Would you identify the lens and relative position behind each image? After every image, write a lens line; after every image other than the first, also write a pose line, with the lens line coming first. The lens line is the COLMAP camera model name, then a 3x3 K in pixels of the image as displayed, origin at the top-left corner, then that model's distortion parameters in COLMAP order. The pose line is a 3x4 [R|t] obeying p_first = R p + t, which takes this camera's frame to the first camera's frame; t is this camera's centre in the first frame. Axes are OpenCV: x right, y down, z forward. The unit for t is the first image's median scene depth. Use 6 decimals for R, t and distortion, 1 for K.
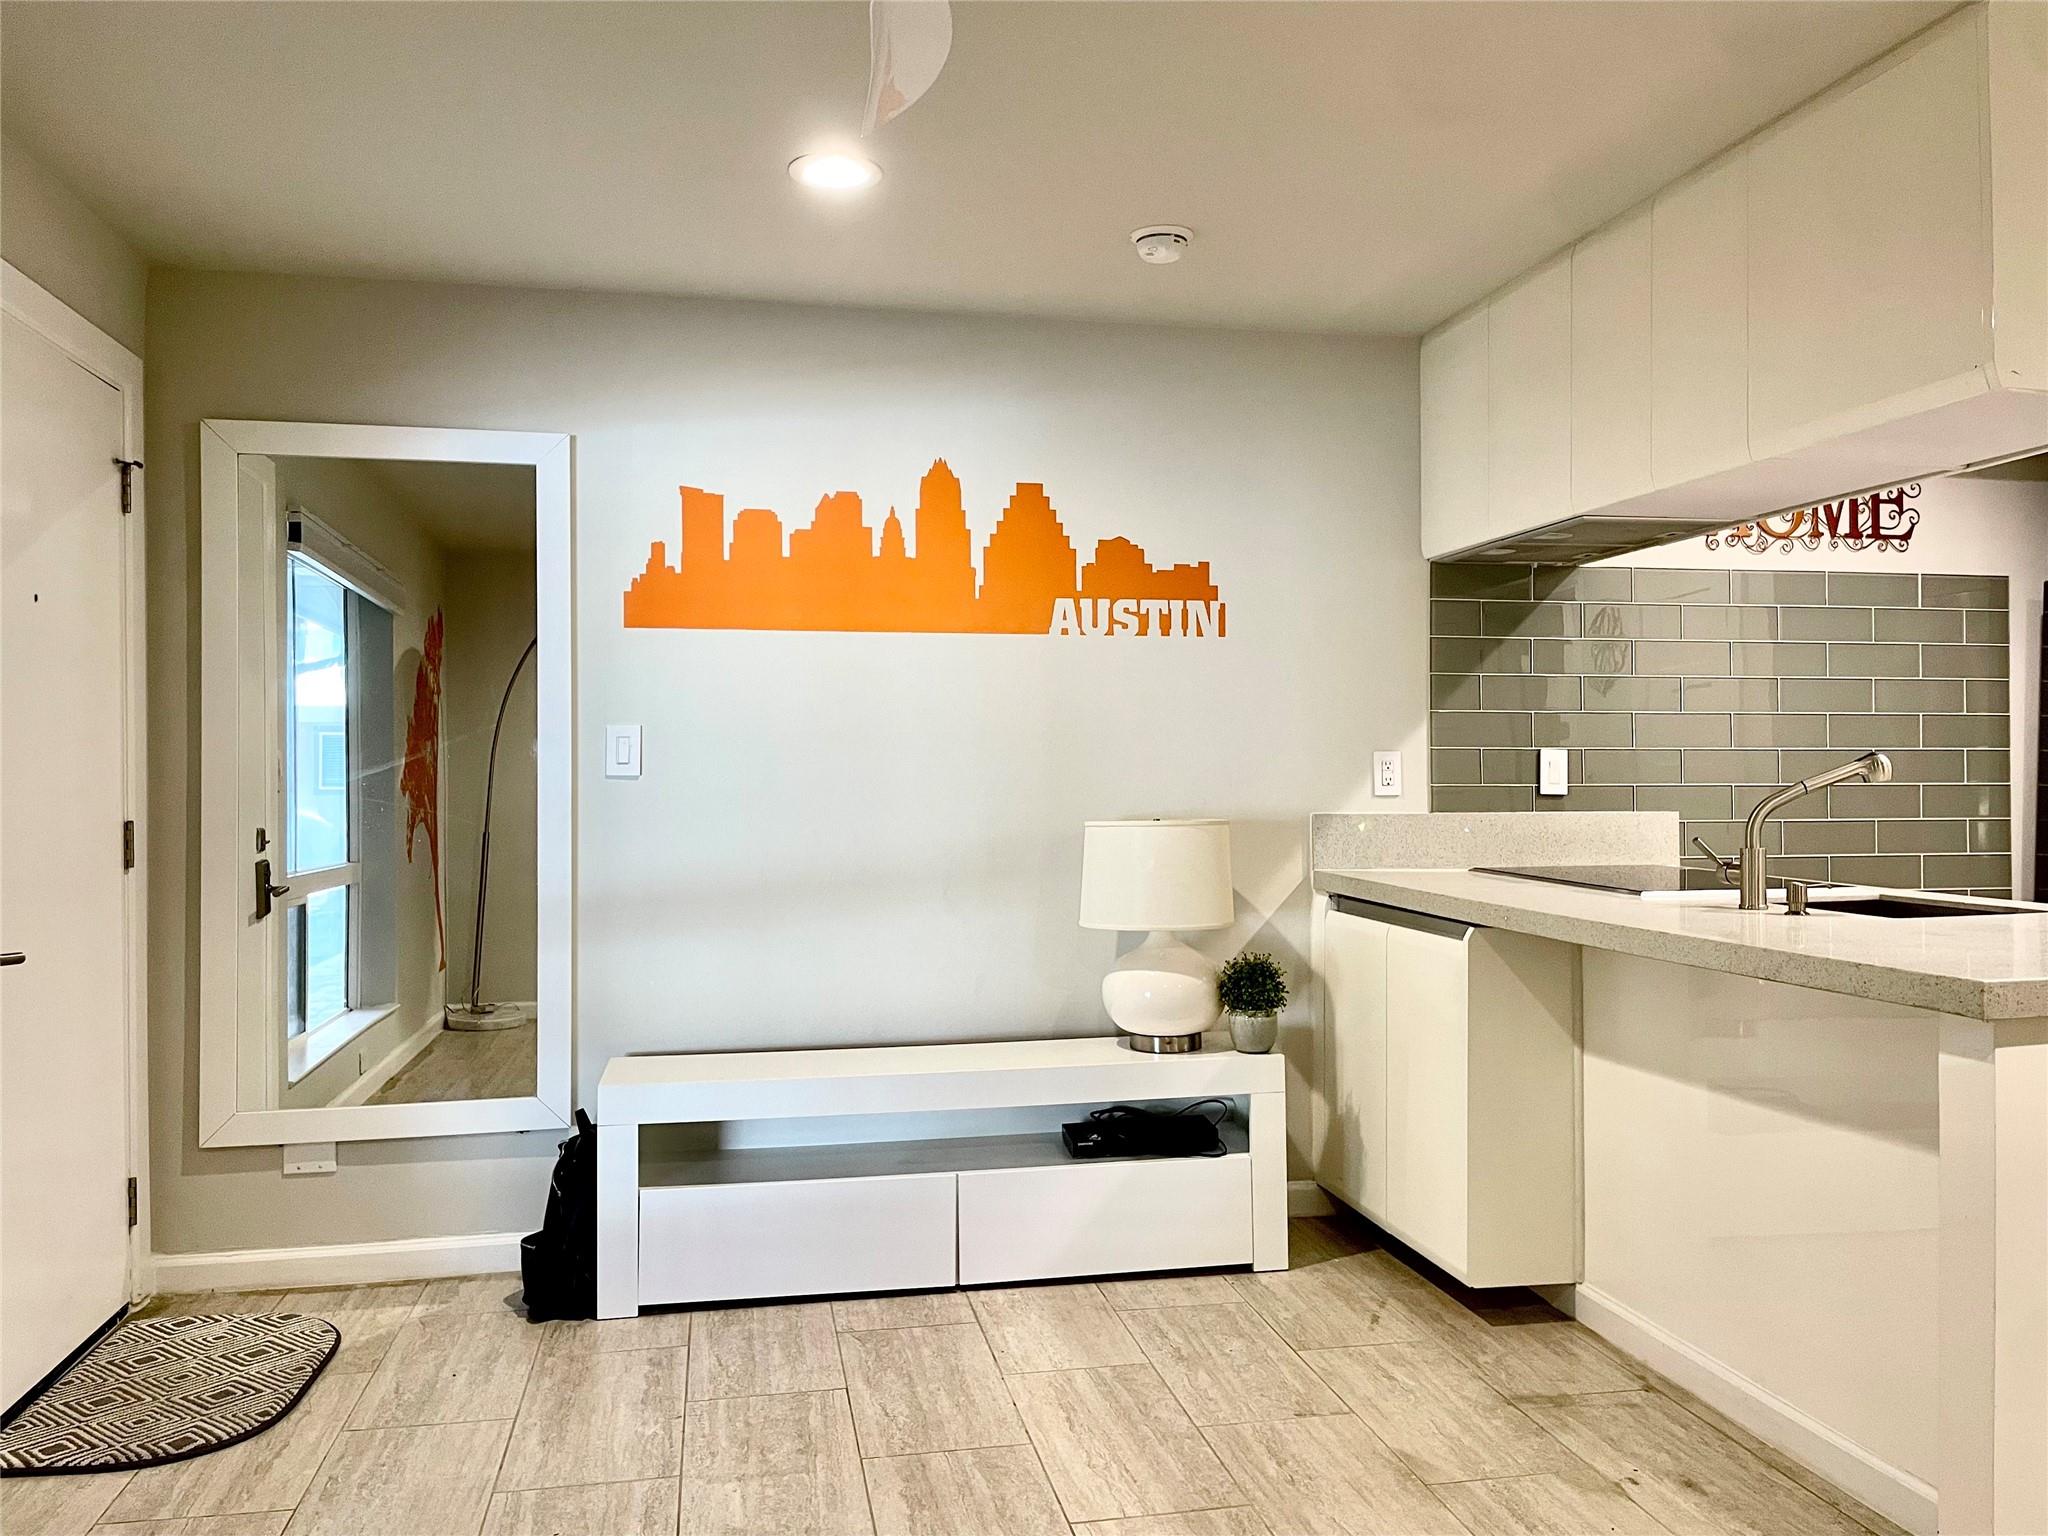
lens RADIAL K [[1557.5, 0, 1031.5], [0, 1557.5, 755.5], [0, 0, 1]] dist [0.094928, -0.129352]
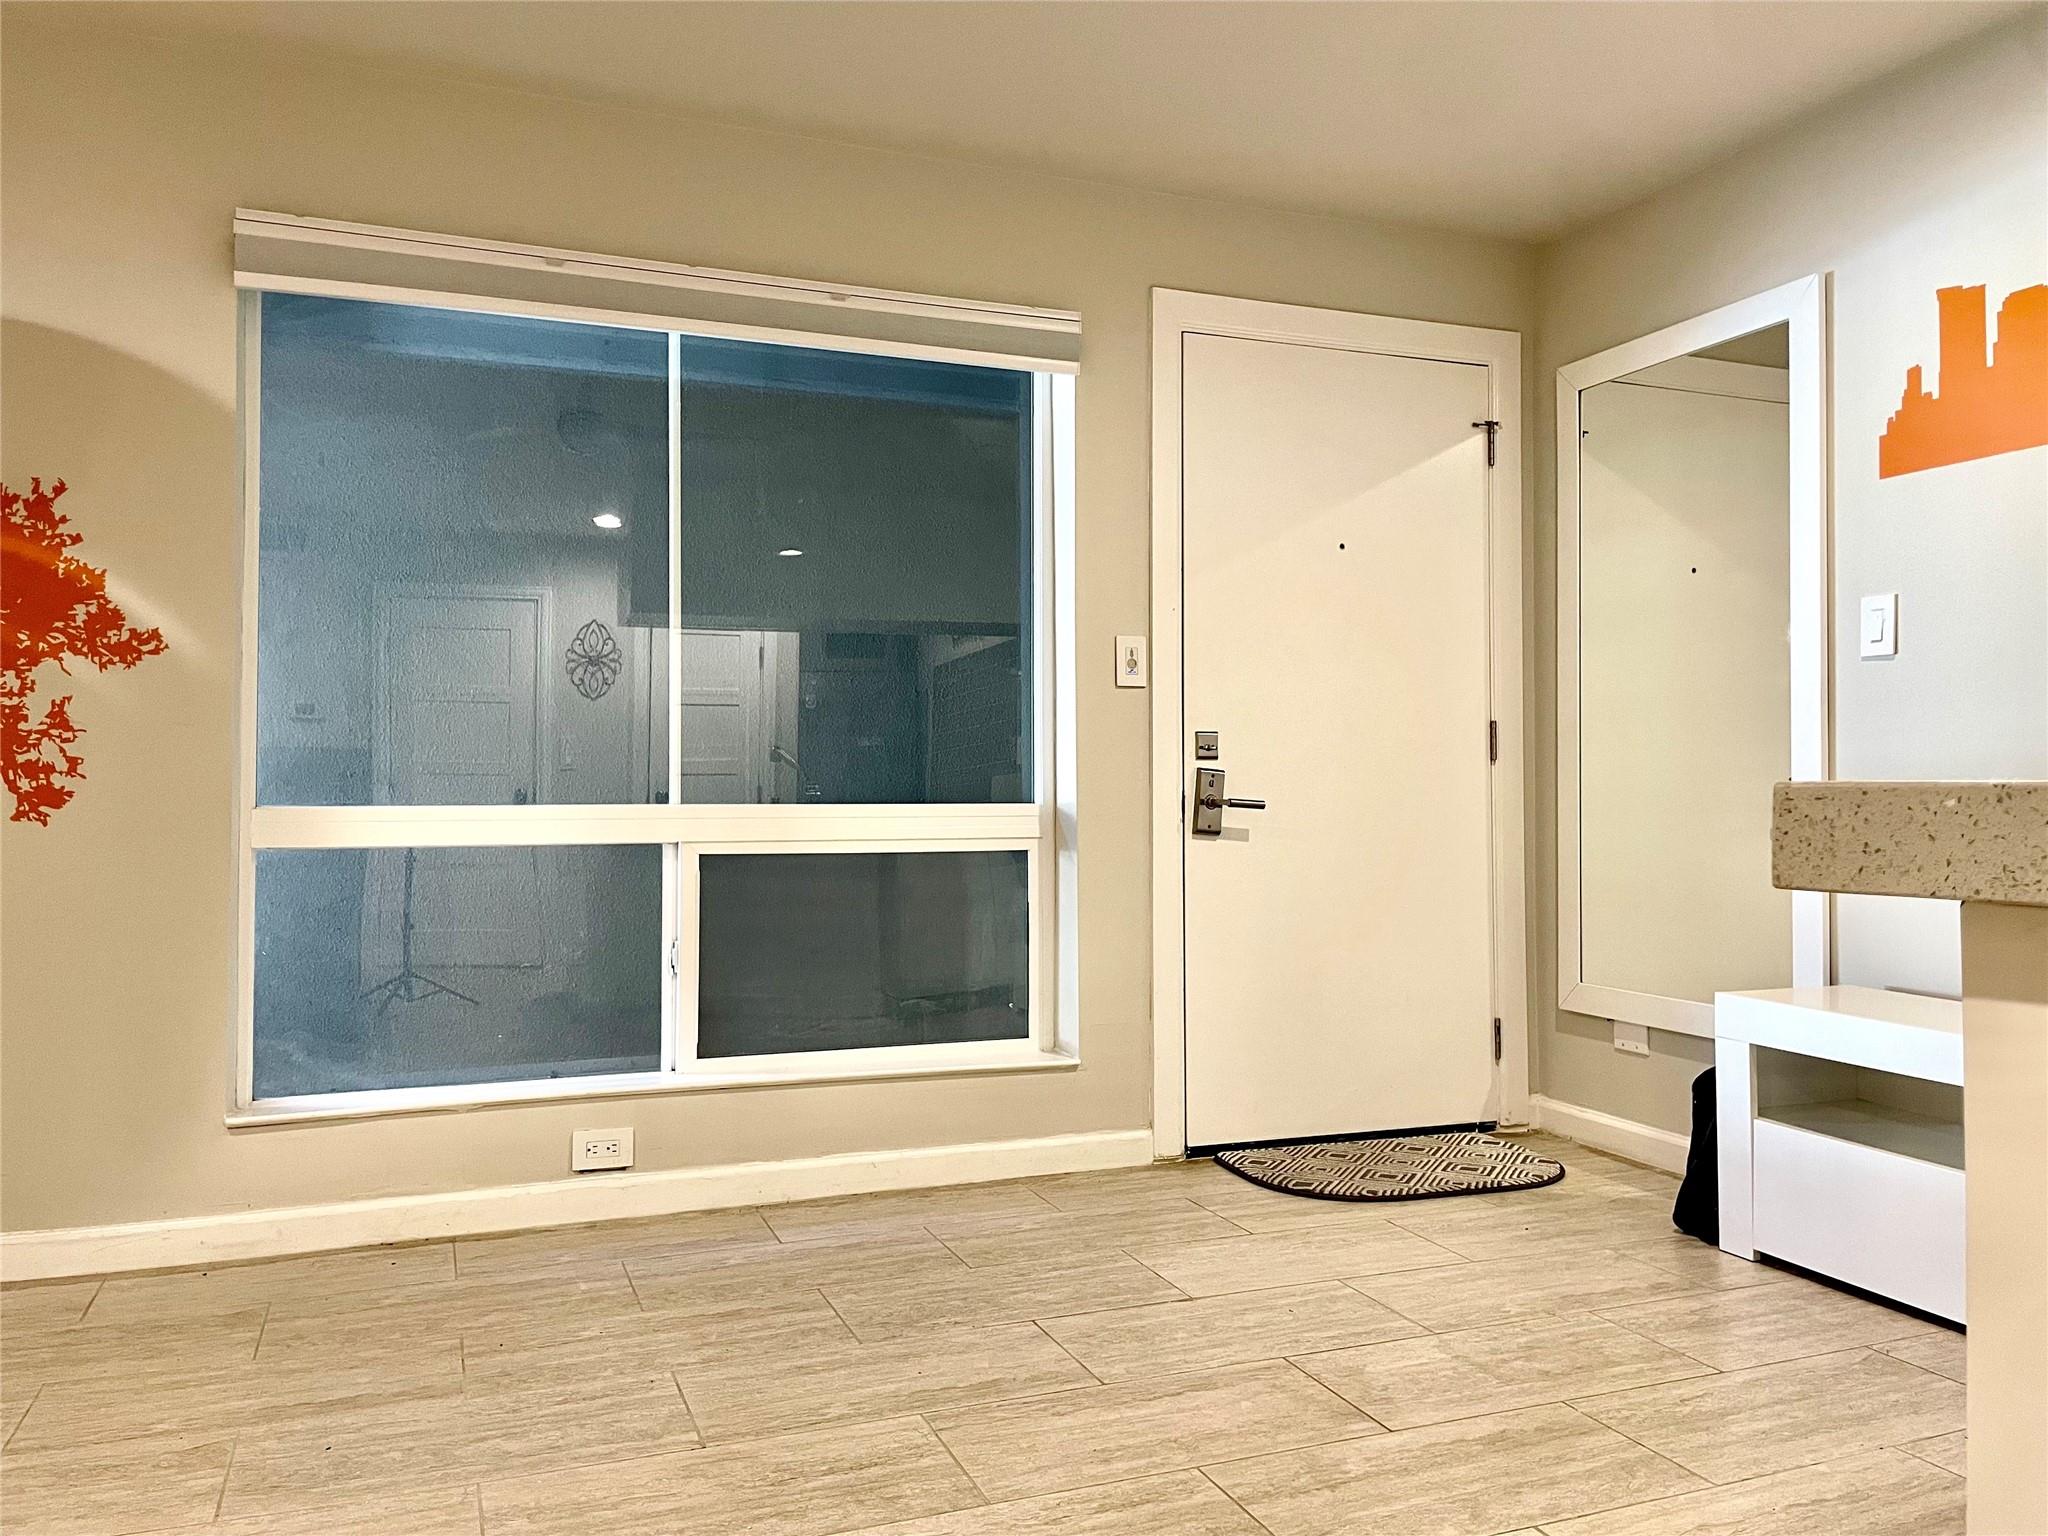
lens RADIAL K [[1557.5, 0, 1031.2], [0, 1557.5, 756.4], [0, 0, 1]] dist [0.094928, -0.129352]
pose [[0.175838, -0.015730, -0.984293, 0.463431], [0.010325, 0.999847, -0.014134, 0.069628], [0.984365, -0.007677, 0.175973, 0.379676]]
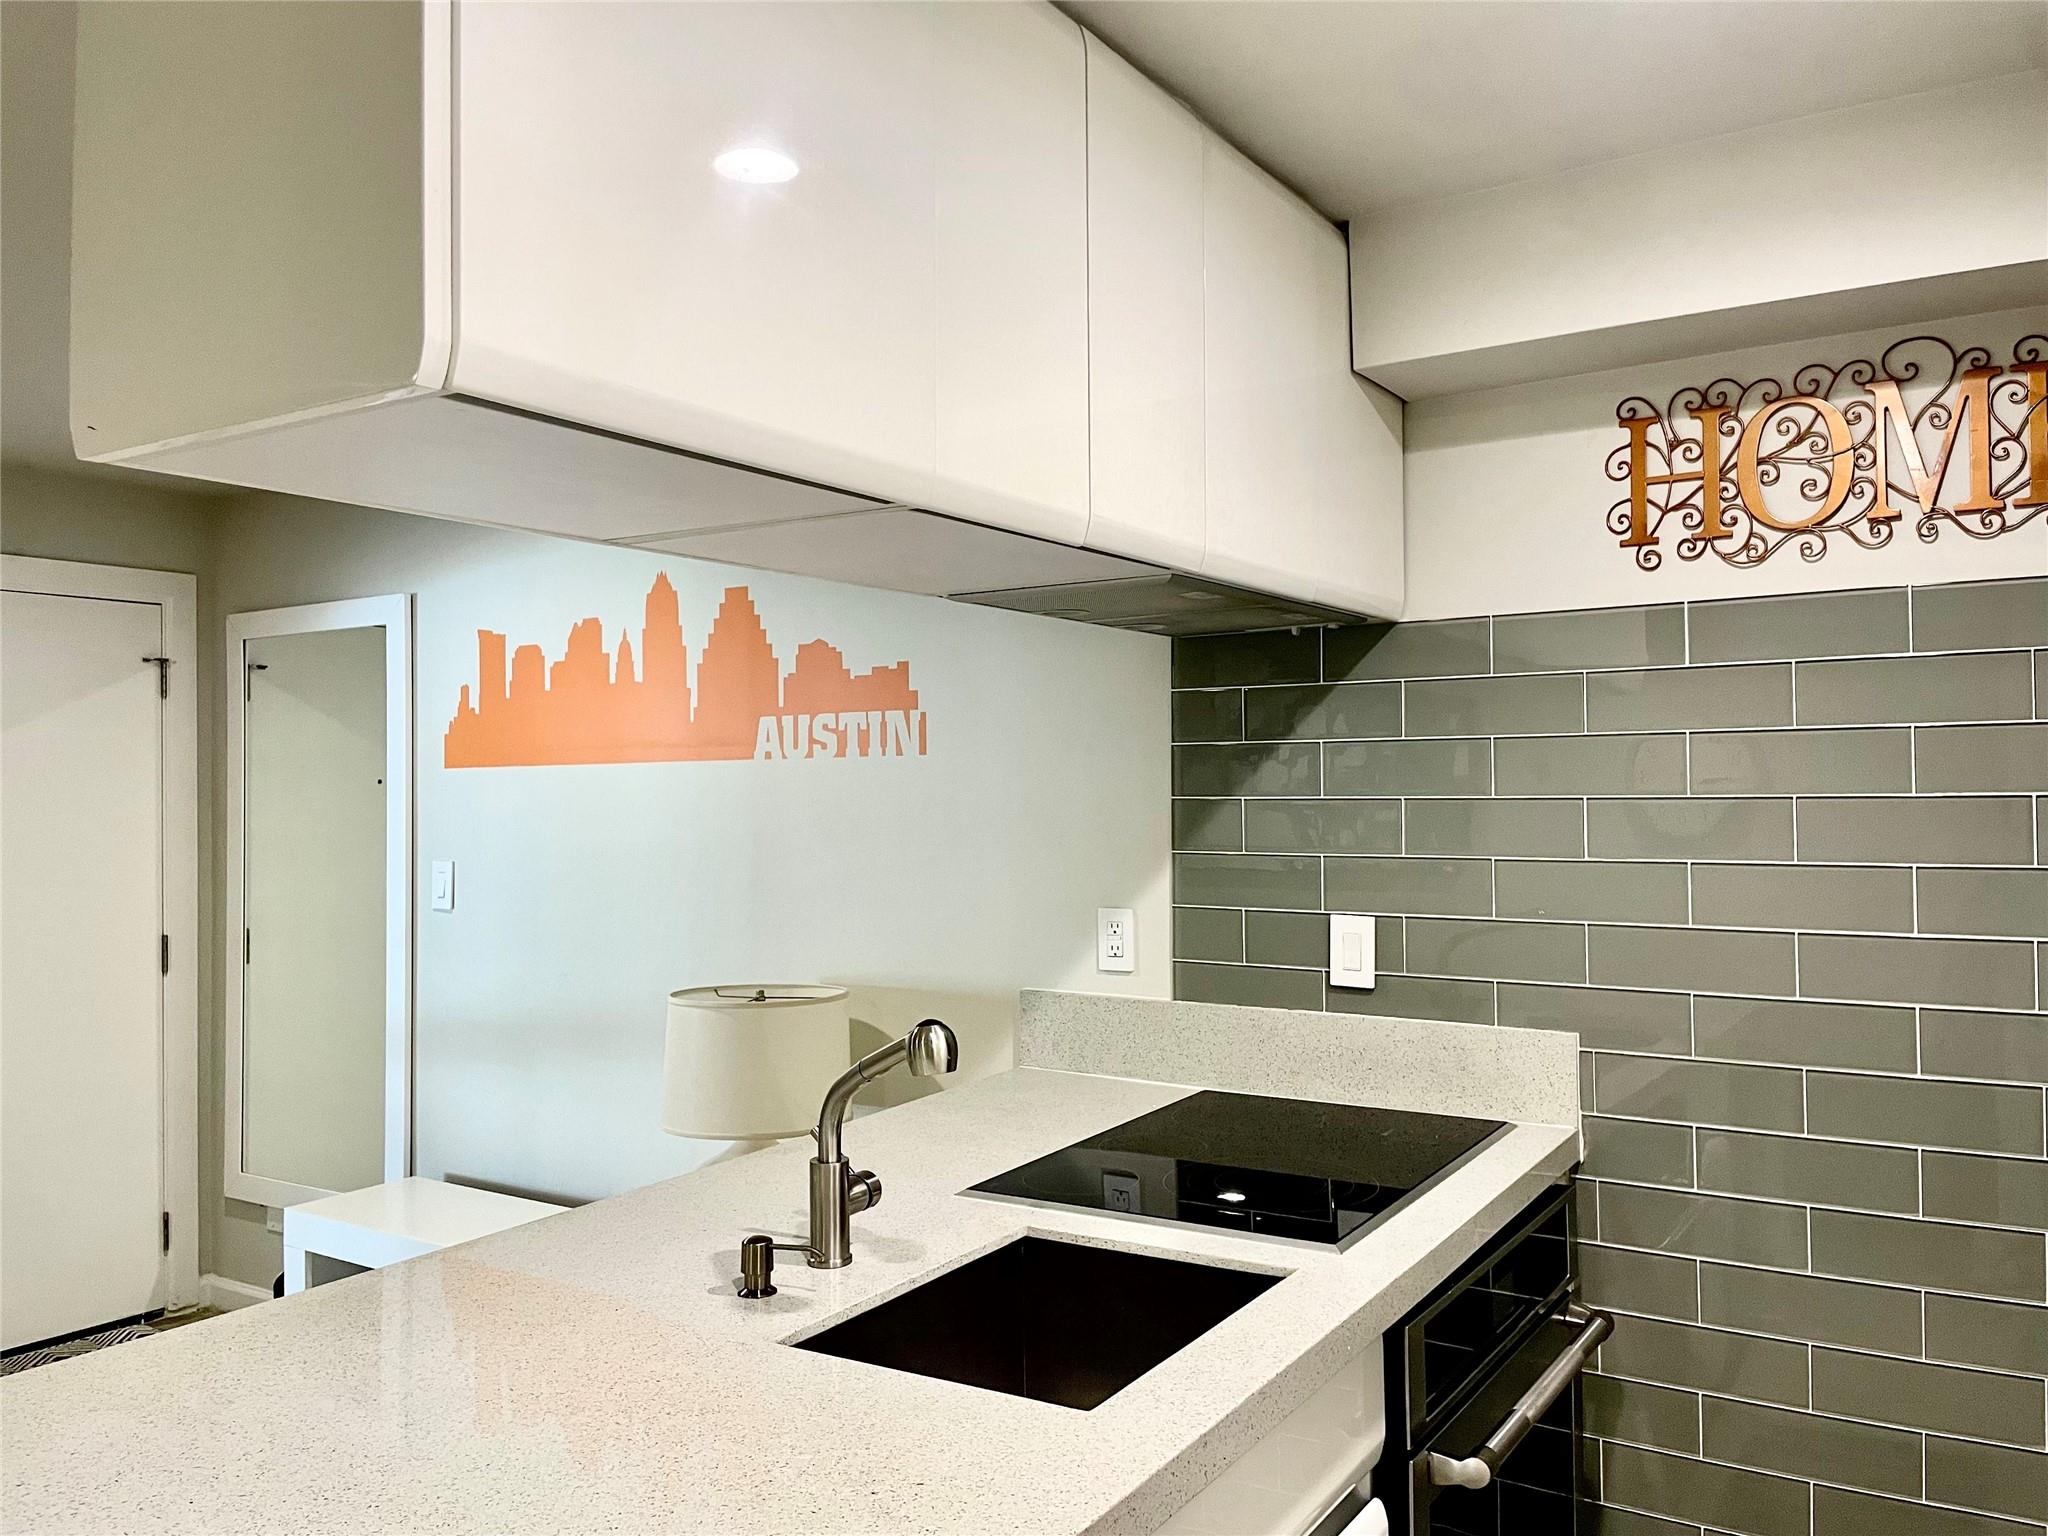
lens RADIAL K [[1557.5, 0, 1028.7], [0, 1557.5, 752.6], [0, 0, 1]] dist [0.094928, -0.129352]
pose [[0.716432, -0.021165, -0.697336, 0.720090], [0.018829, 0.999762, -0.010999, -0.068821], [0.697403, -0.005250, 0.716660, 0.483336]]
